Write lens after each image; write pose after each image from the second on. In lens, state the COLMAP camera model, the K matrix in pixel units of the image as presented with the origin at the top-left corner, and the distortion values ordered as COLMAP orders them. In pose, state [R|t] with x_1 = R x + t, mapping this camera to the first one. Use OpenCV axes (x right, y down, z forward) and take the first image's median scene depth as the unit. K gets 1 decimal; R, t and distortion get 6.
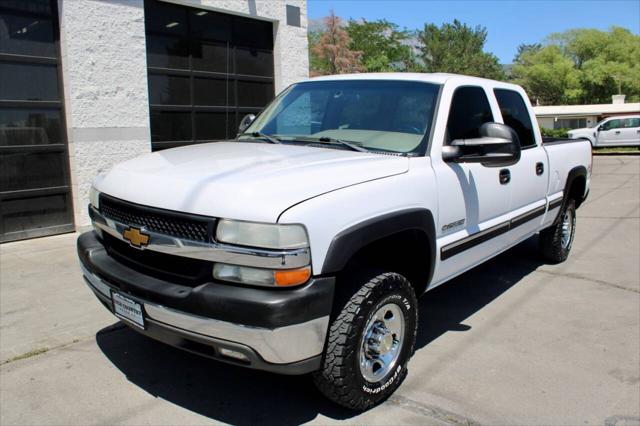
lens RADIAL K [[531.2, 0, 321.0], [0, 531.2, 217.4], [0, 0, 1]] dist [-0.152427, 0.121476]
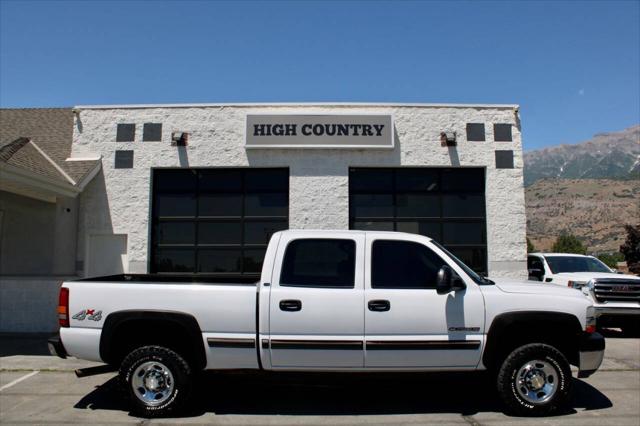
lens RADIAL K [[531.2, 0, 321.4], [0, 531.2, 217.2], [0, 0, 1]] dist [-0.152427, 0.121476]
pose [[0.644846, -0.055688, -0.762281, 0.739260], [-0.127666, 0.975483, -0.179262, -0.037518], [0.753575, 0.212914, 0.621927, 0.090714]]
